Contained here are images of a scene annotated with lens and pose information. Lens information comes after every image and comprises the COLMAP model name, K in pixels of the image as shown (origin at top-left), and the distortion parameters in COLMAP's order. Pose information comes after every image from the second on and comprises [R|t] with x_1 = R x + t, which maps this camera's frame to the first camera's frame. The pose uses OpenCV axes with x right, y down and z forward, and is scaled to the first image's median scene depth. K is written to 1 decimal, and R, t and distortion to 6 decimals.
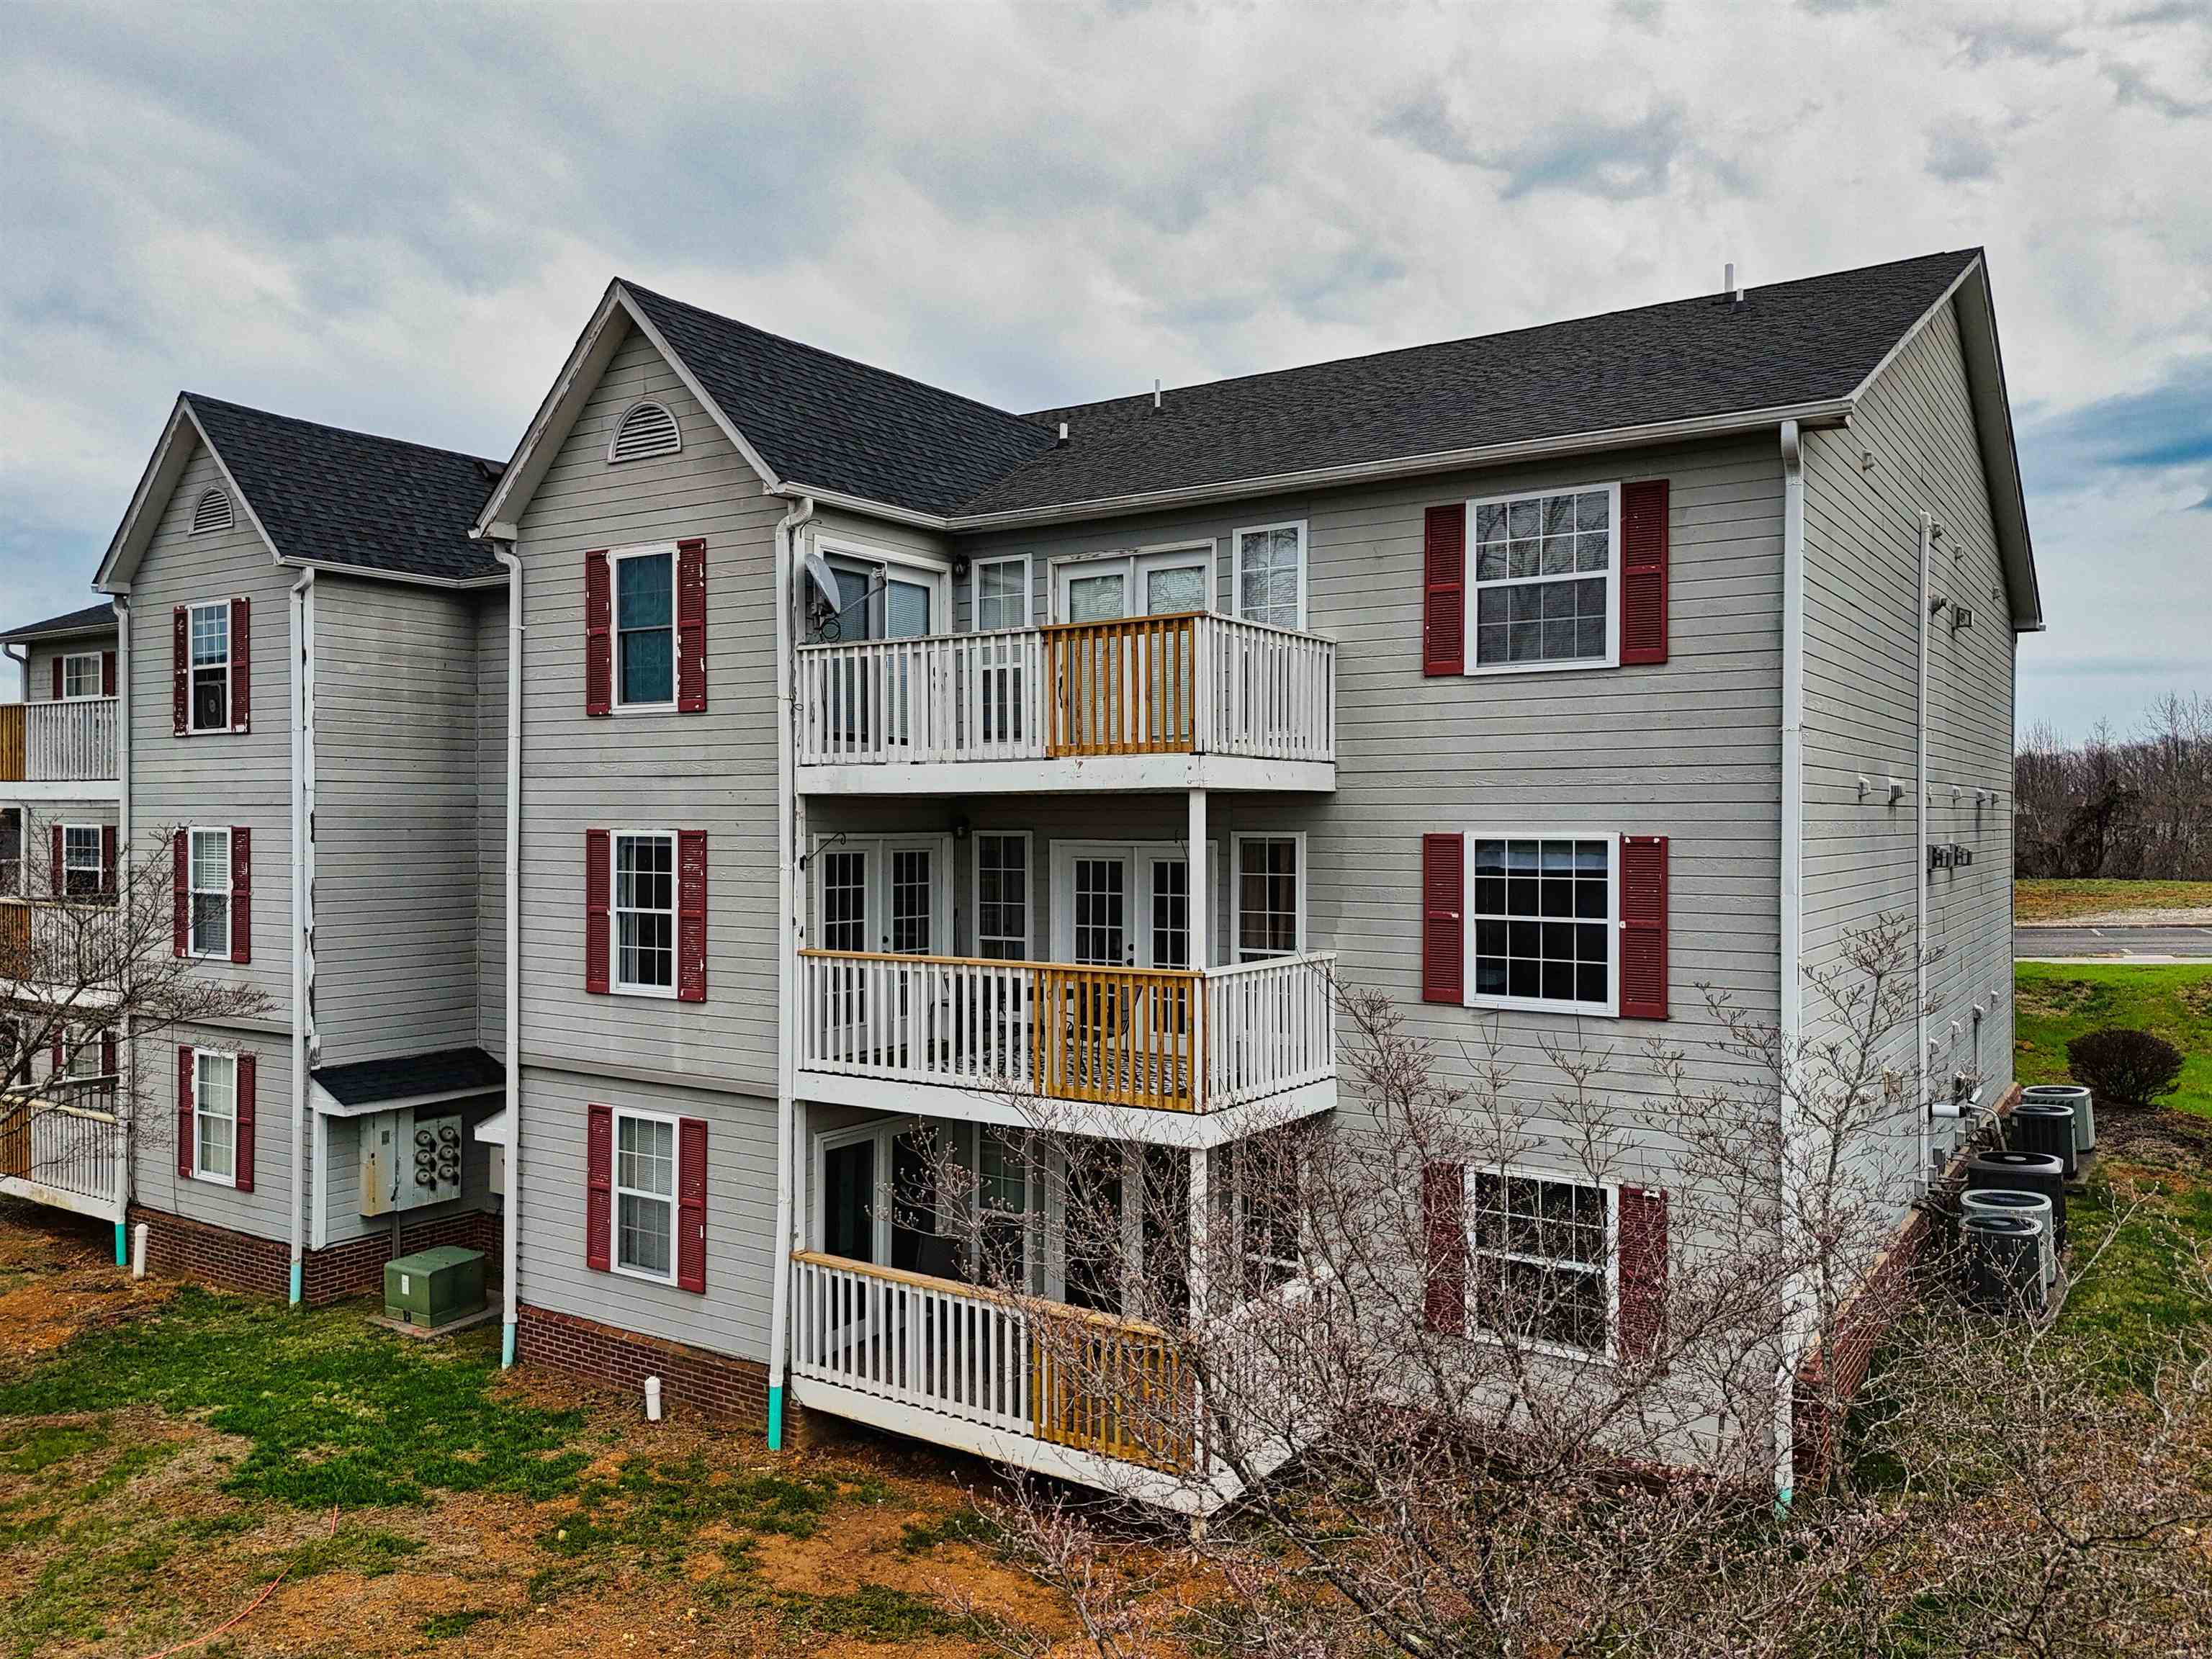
lens RADIAL K [[1627.7, 0, 1106.0], [0, 1627.7, 829.5], [0, 0, 1]] dist [0.079960, -0.078834]
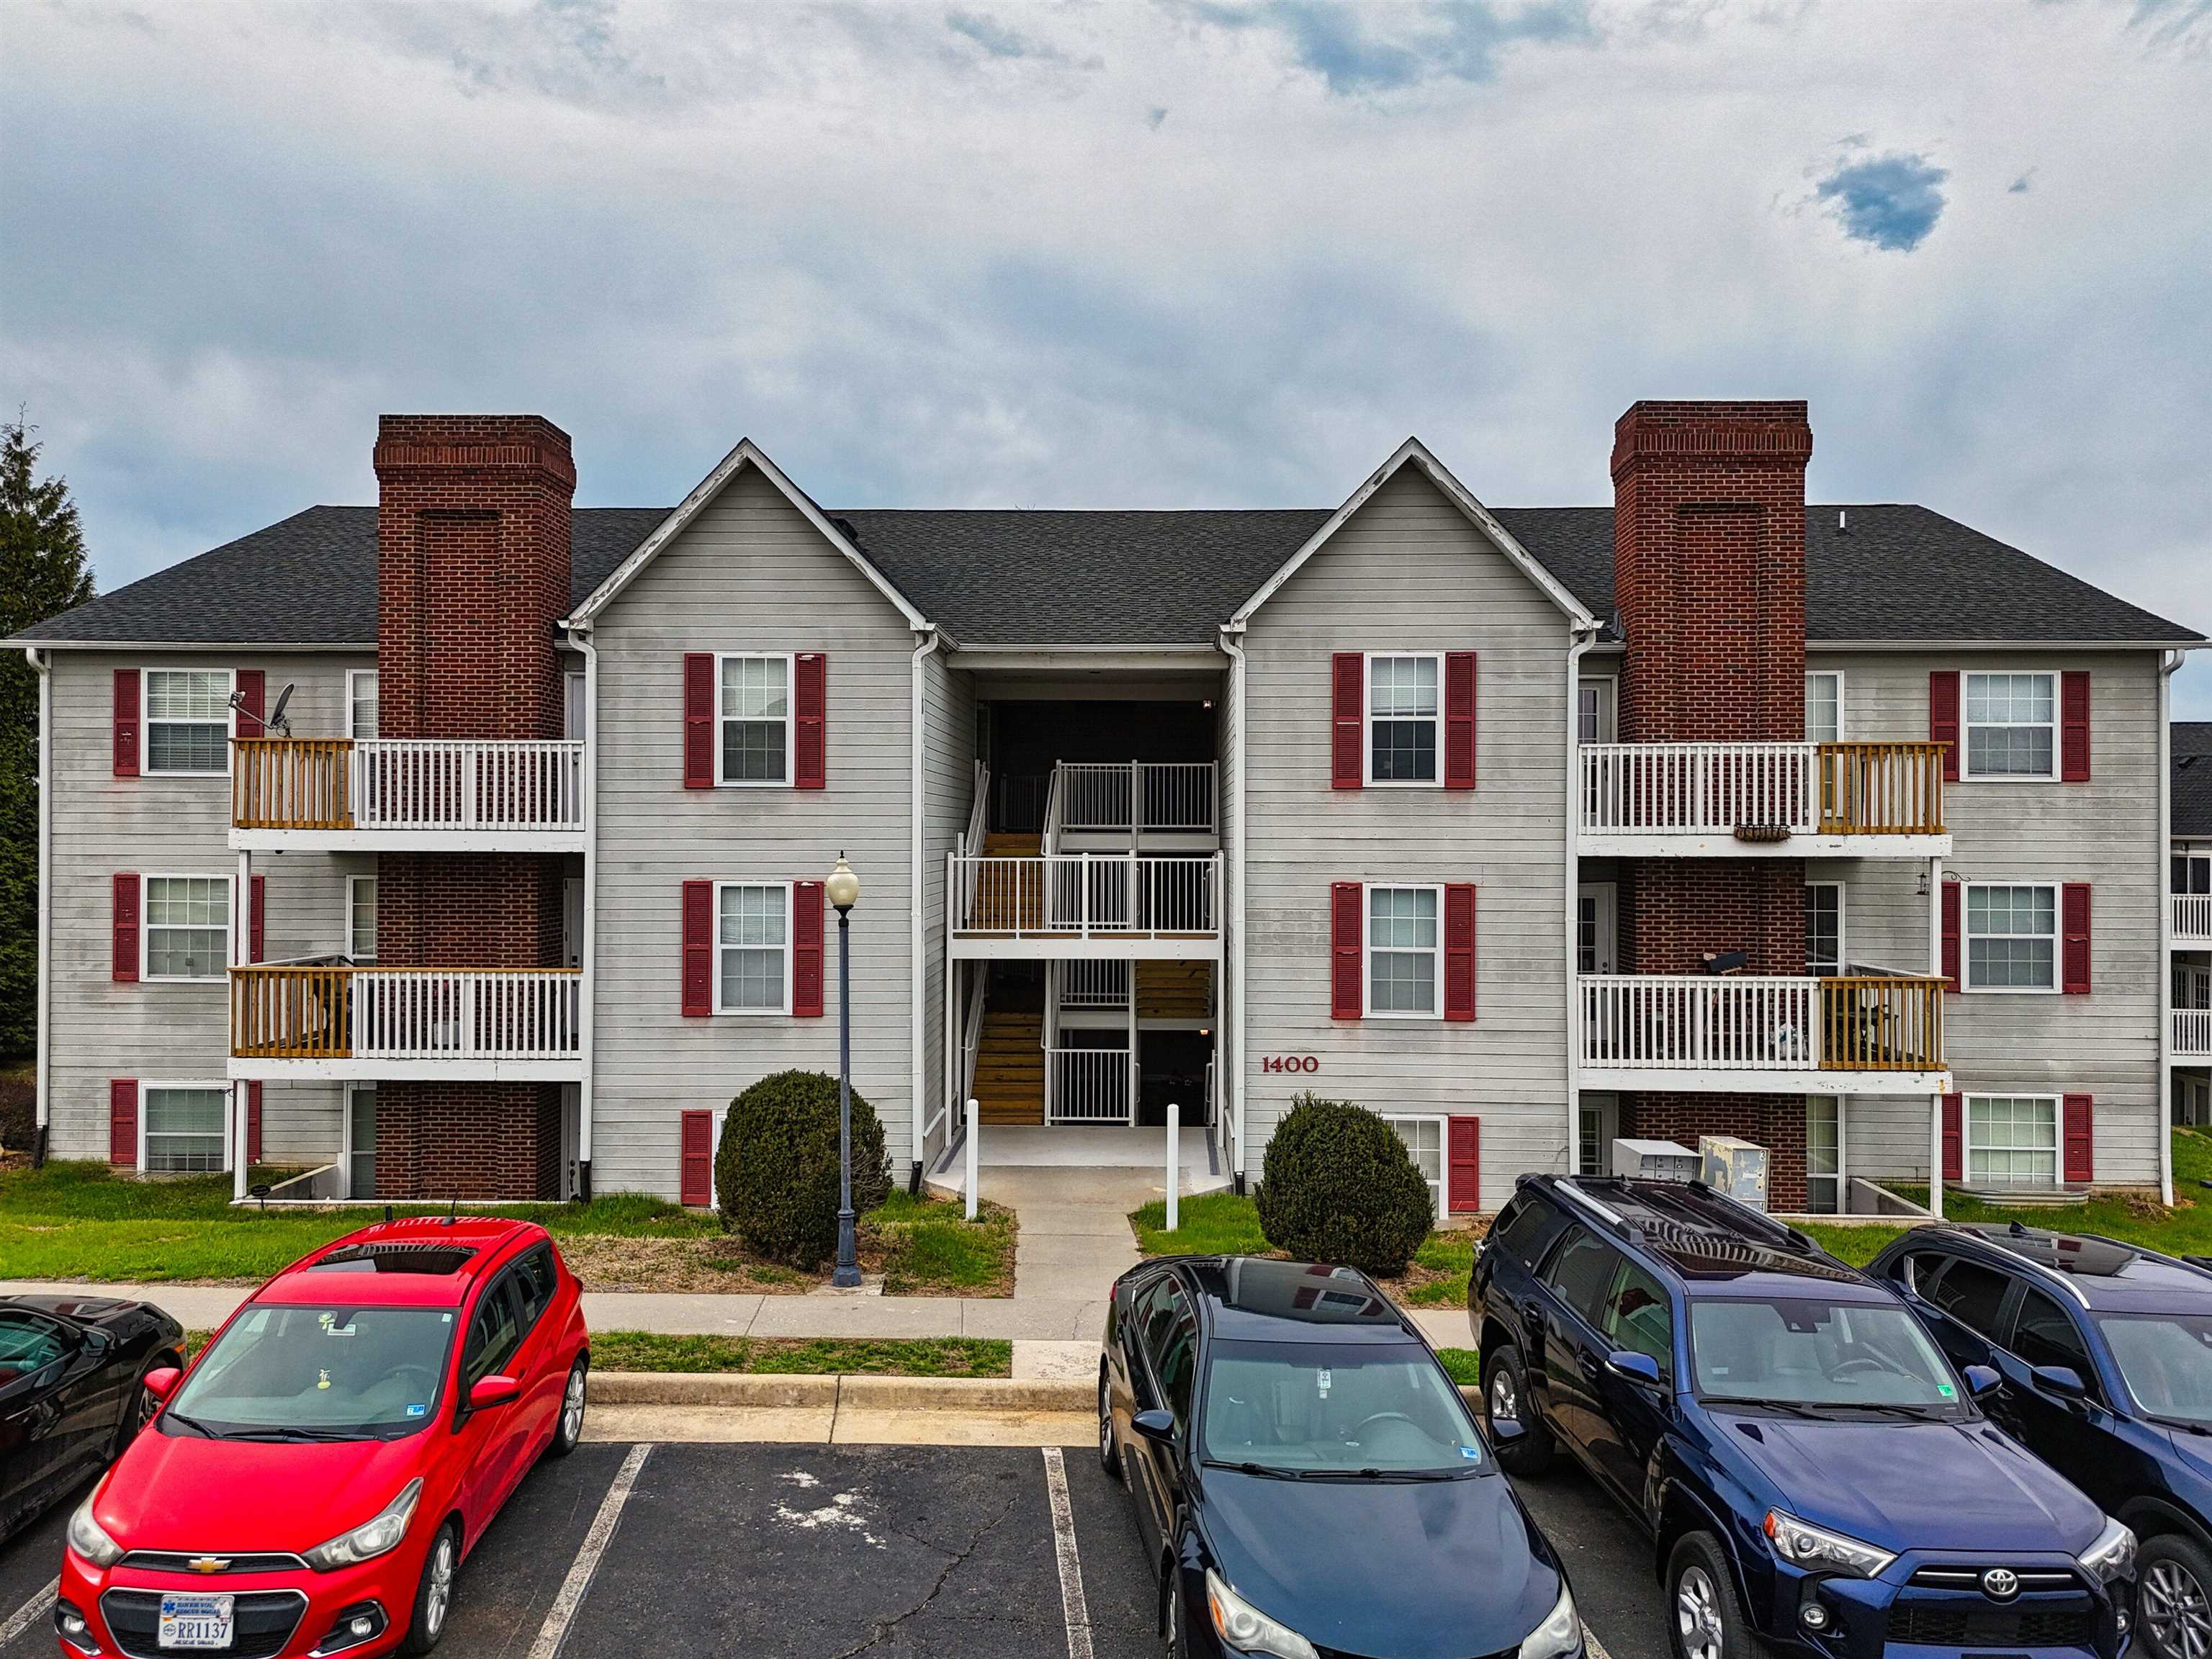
lens RADIAL K [[1627.7, 0, 1106.0], [0, 1627.7, 829.5], [0, 0, 1]] dist [0.079960, -0.078834]
pose [[0.846265, 0.006775, 0.532719, -1.159012], [0.002493, 0.999858, -0.016676, -0.021015], [-0.532757, 0.015441, 0.846128, 0.084682]]
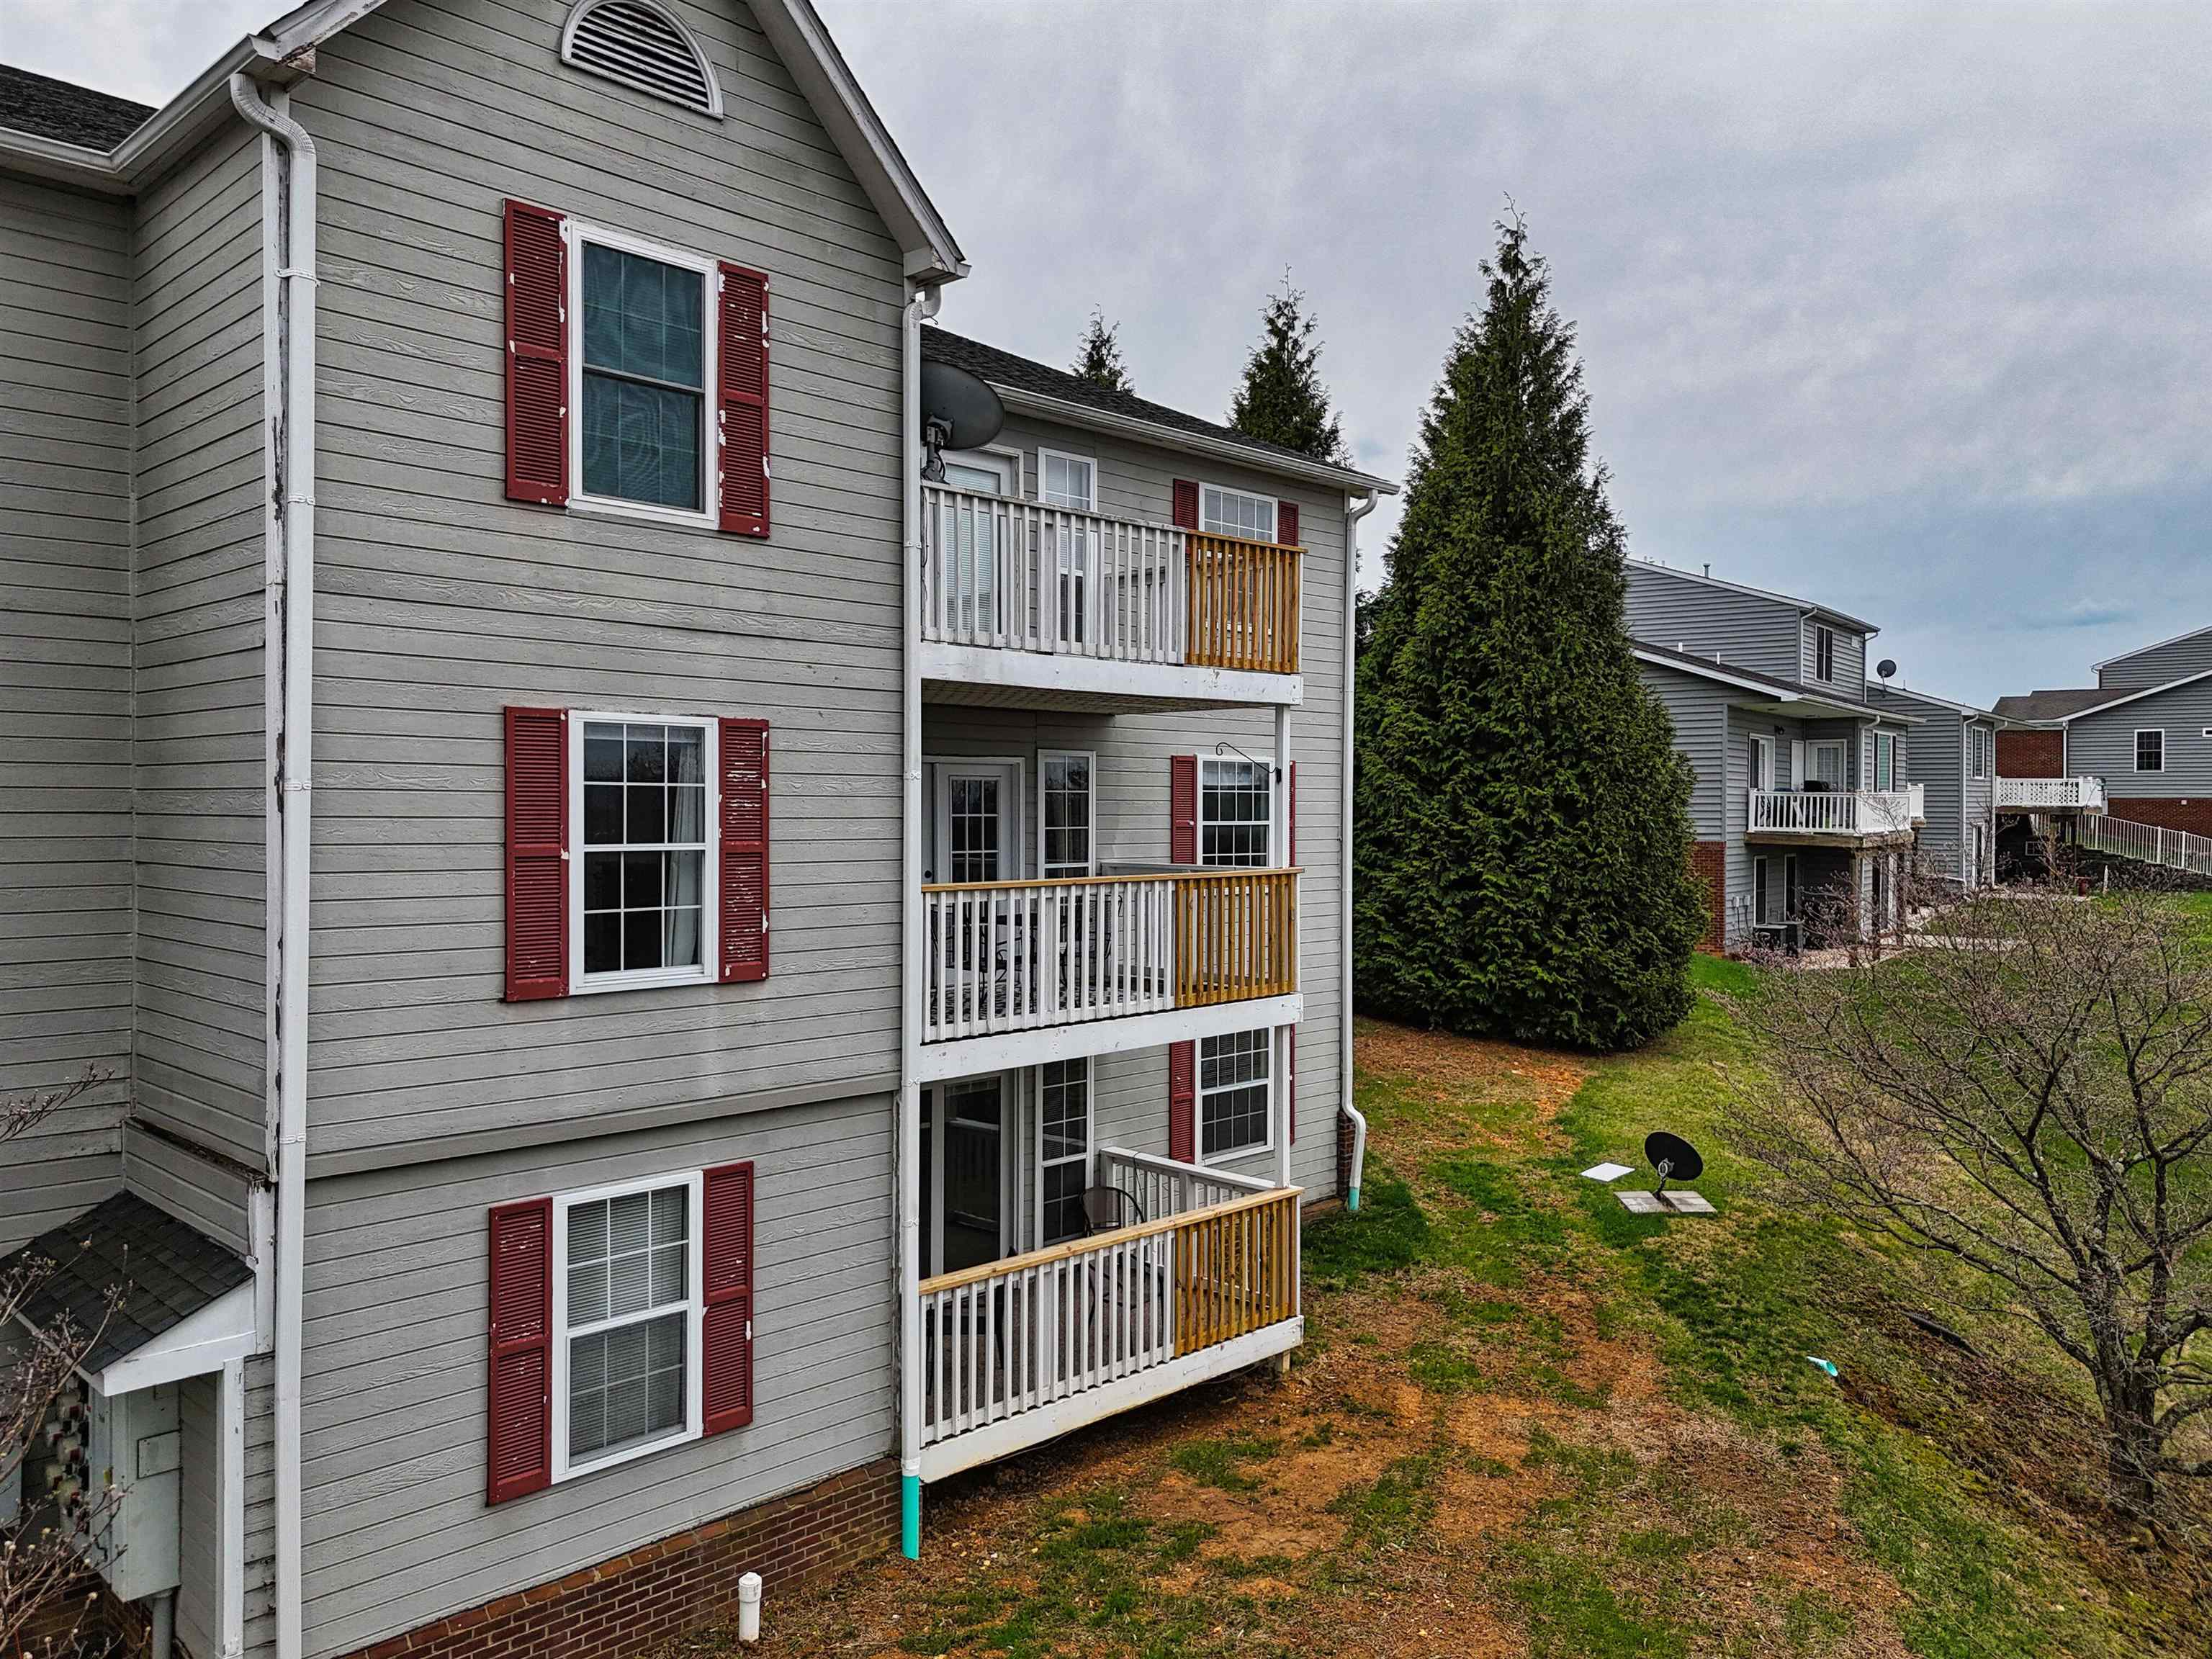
lens RADIAL K [[1627.7, 0, 1106.0], [0, 1627.7, 829.5], [0, 0, 1]] dist [0.079960, -0.078834]
pose [[0.184077, -0.013090, 0.982825, -0.873643], [0.004080, 0.999913, 0.012554, 0.037298], [-0.982903, 0.001699, 0.184115, 0.746017]]
